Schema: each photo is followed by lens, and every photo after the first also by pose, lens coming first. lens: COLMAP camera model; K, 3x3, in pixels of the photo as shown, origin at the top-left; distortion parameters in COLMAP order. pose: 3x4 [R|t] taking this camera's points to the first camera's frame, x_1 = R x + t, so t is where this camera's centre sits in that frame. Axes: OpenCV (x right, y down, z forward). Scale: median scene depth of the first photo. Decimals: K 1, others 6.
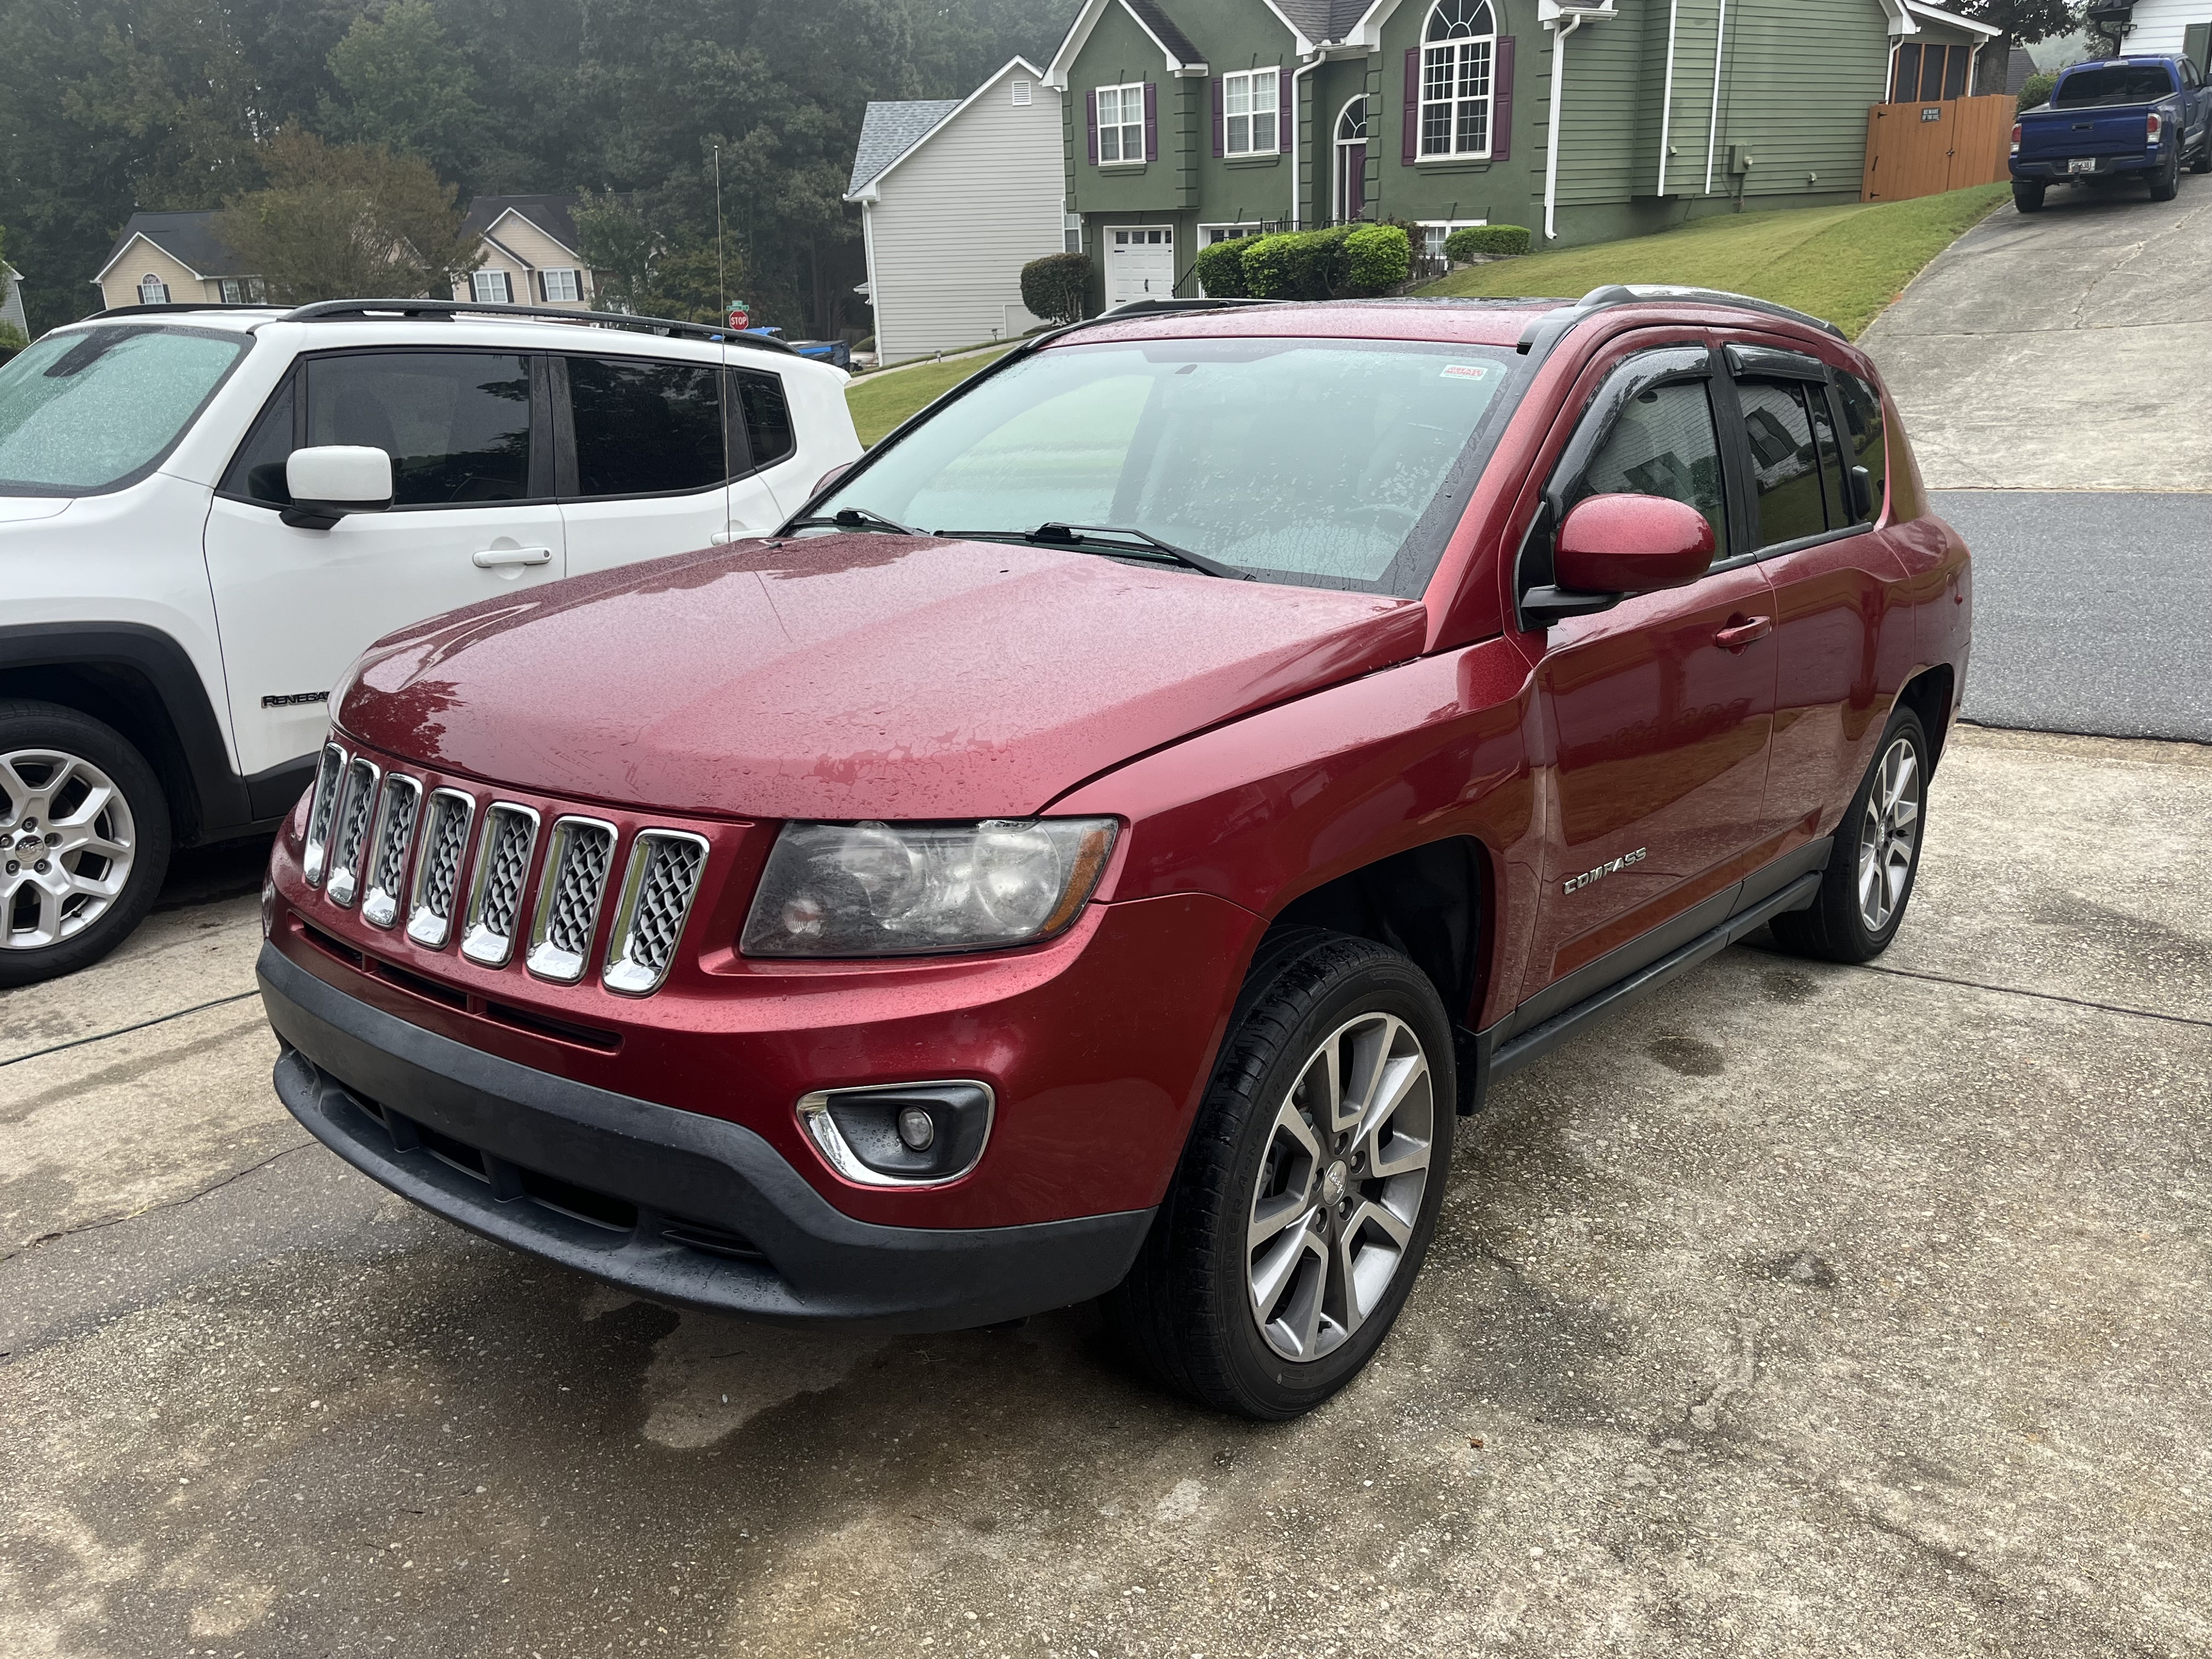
lens RADIAL K [[1715.3, 0, 1110.2], [0, 1715.3, 832.0], [0, 0, 1]] dist [0.046937, -0.032267]
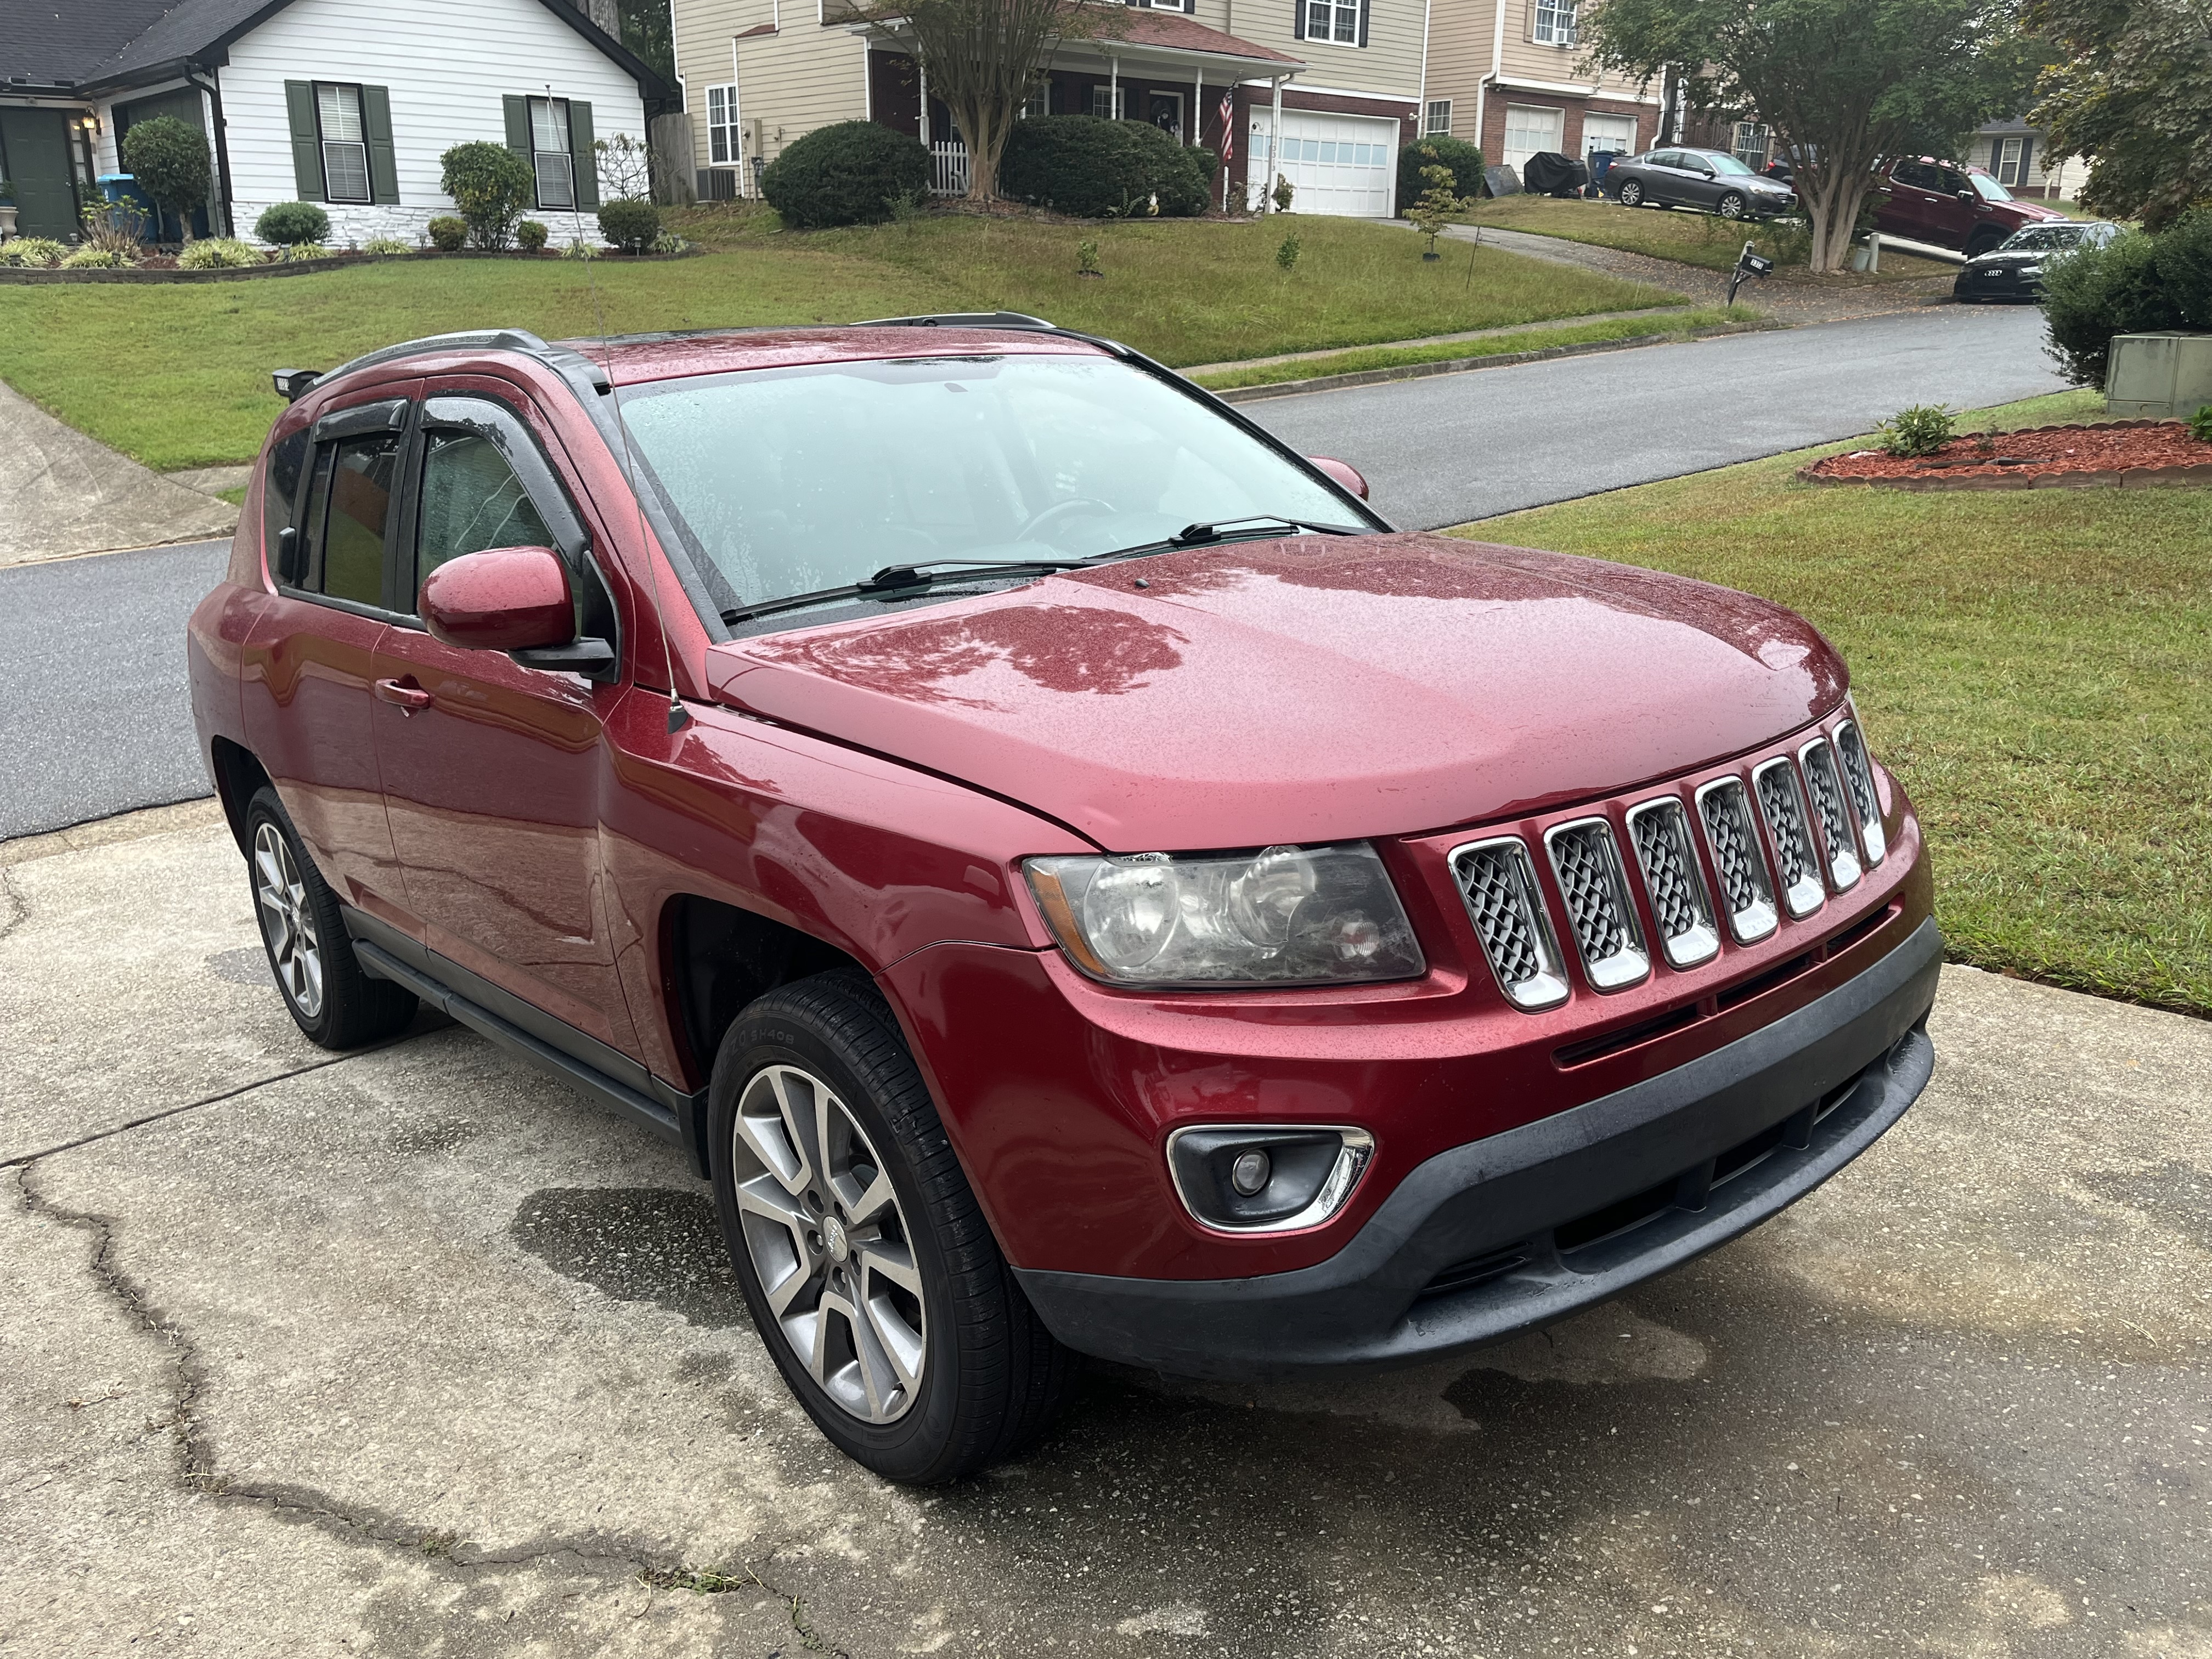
lens RADIAL K [[1715.3, 0, 1123.4], [0, 1715.3, 835.3], [0, 0, 1]] dist [0.046937, -0.032267]
pose [[0.214626, -0.268368, 0.939103, -1.258716], [0.318712, 0.928121, 0.192390, -0.264584], [-0.923233, 0.258011, 0.284731, 0.967059]]
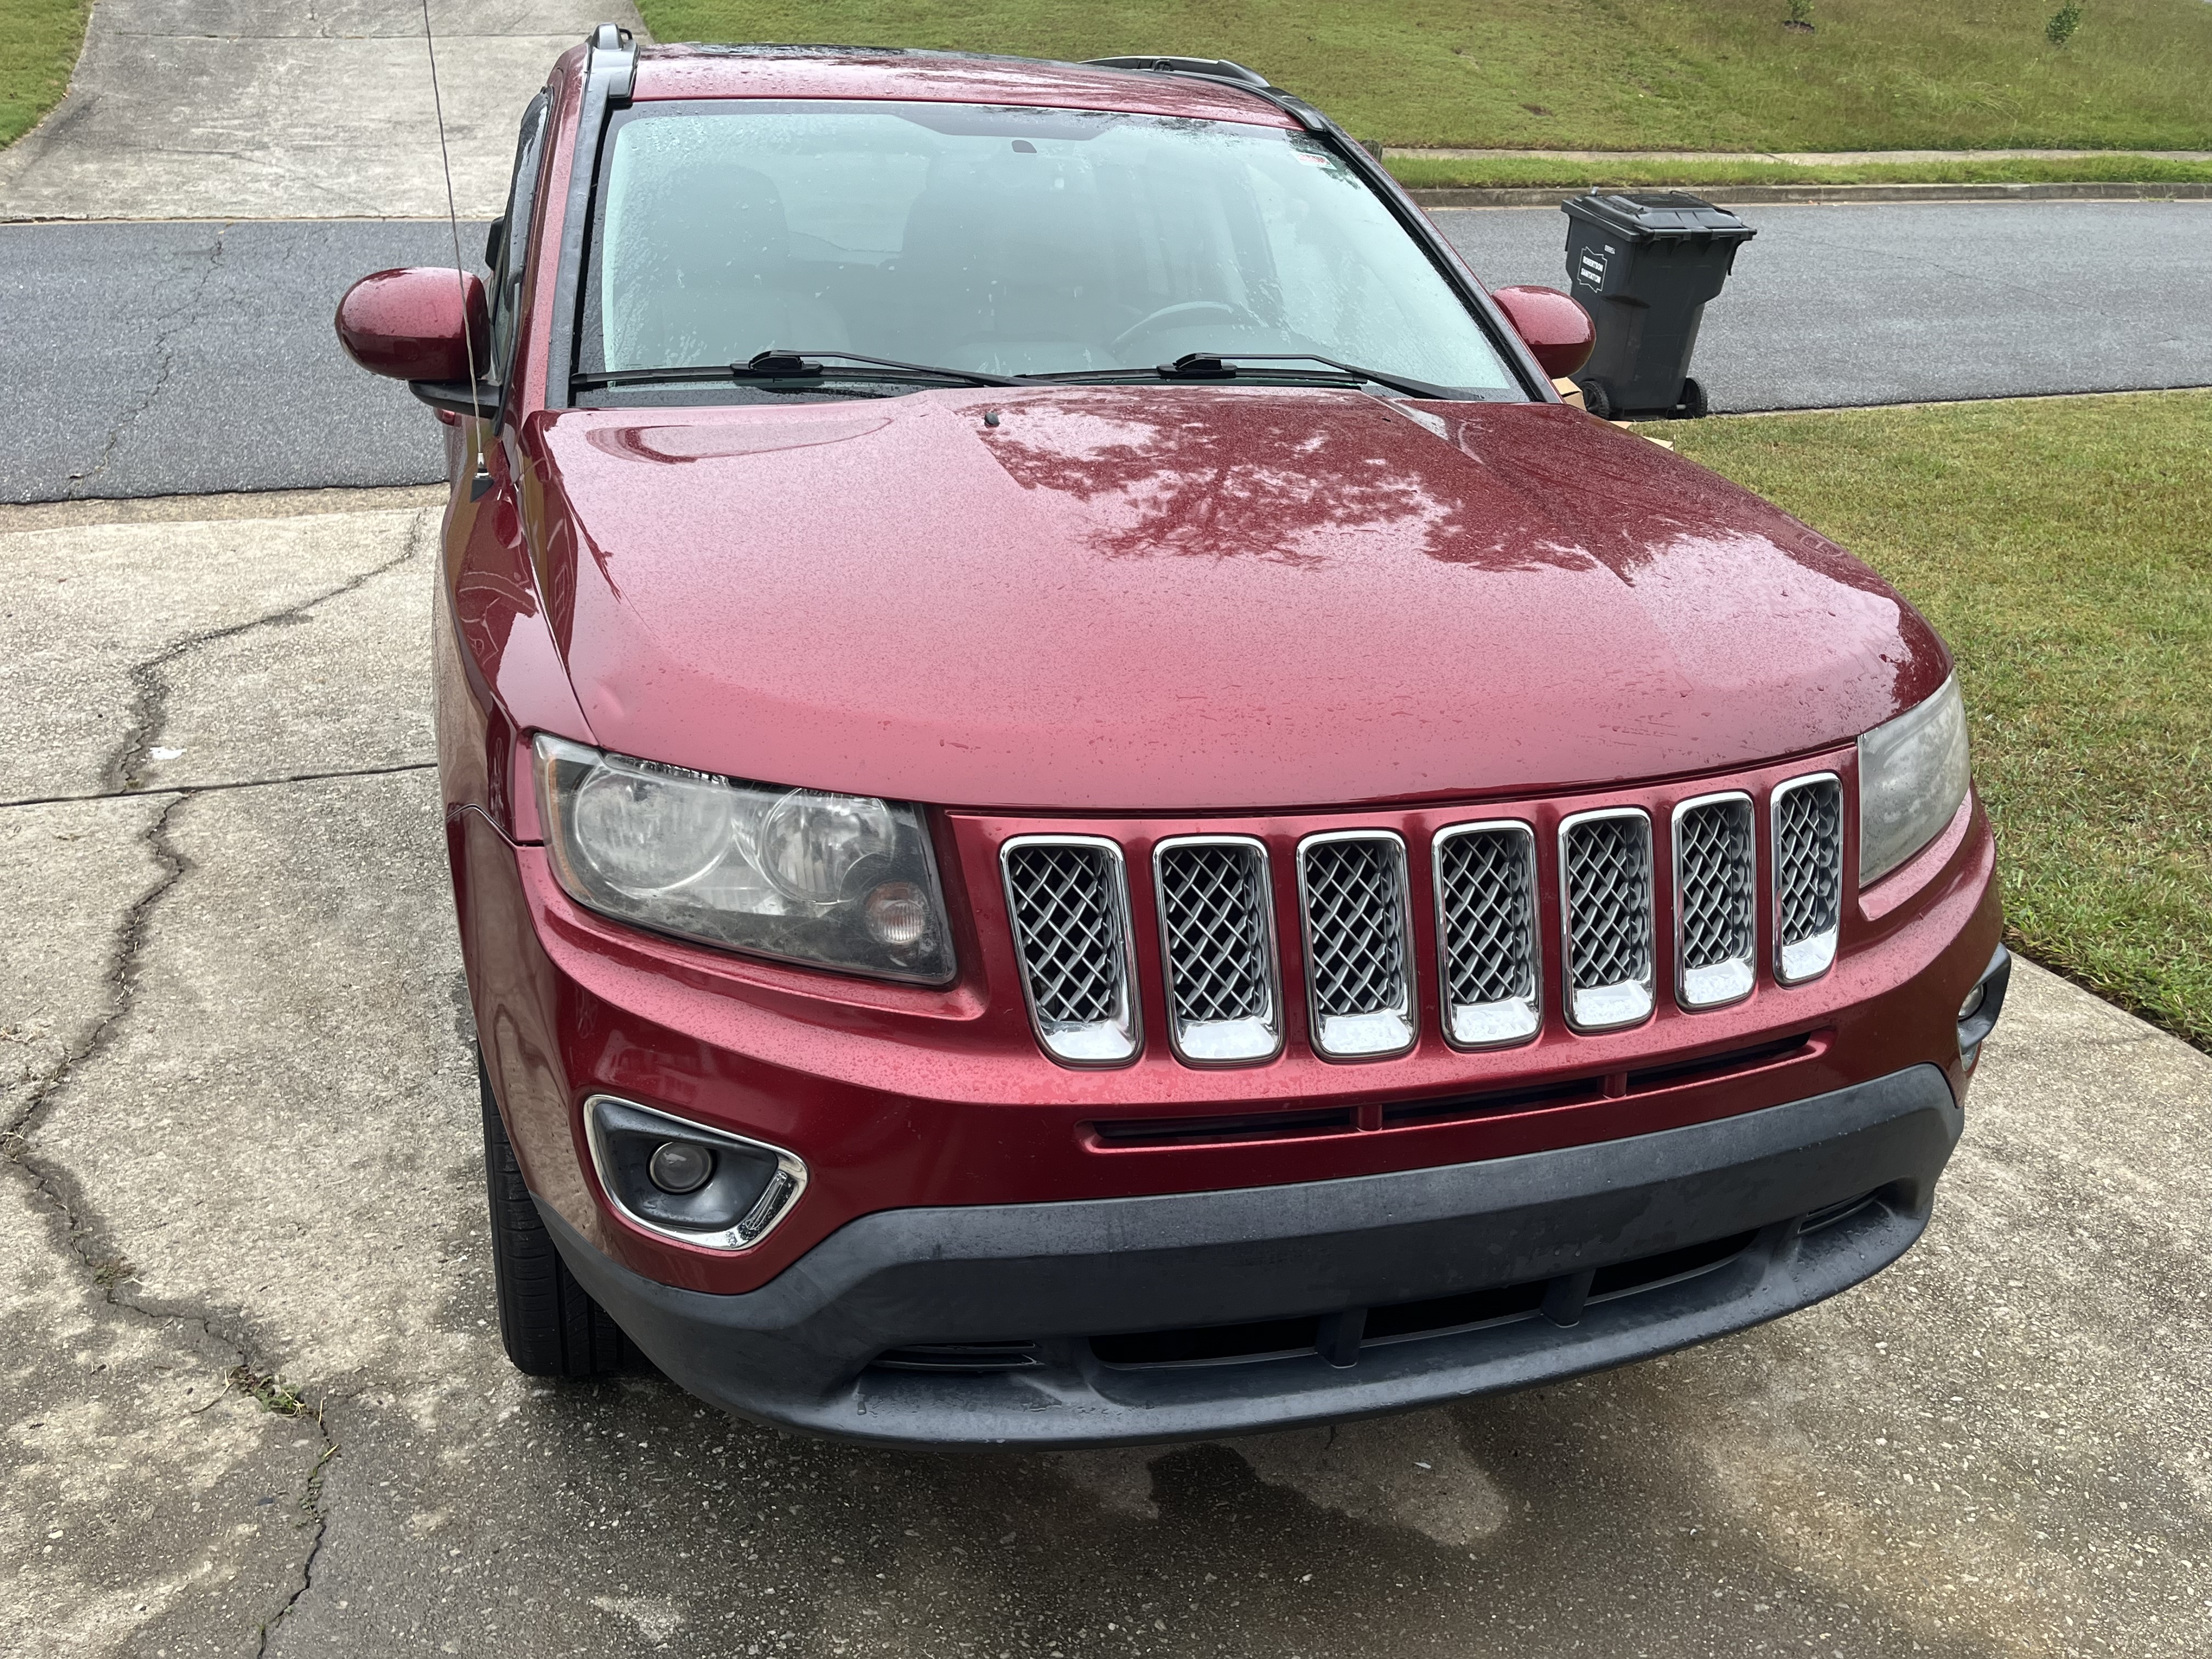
lens RADIAL K [[1829.0, 0, 1090.3], [0, 1829.0, 818.8], [0, 0, 1]] dist [0.040827, -0.034225]
pose [[0.551012, -0.276262, 0.787442, -0.963935], [0.177786, 0.960812, 0.212681, -0.193955], [-0.815339, 0.022806, 0.578534, 0.644660]]
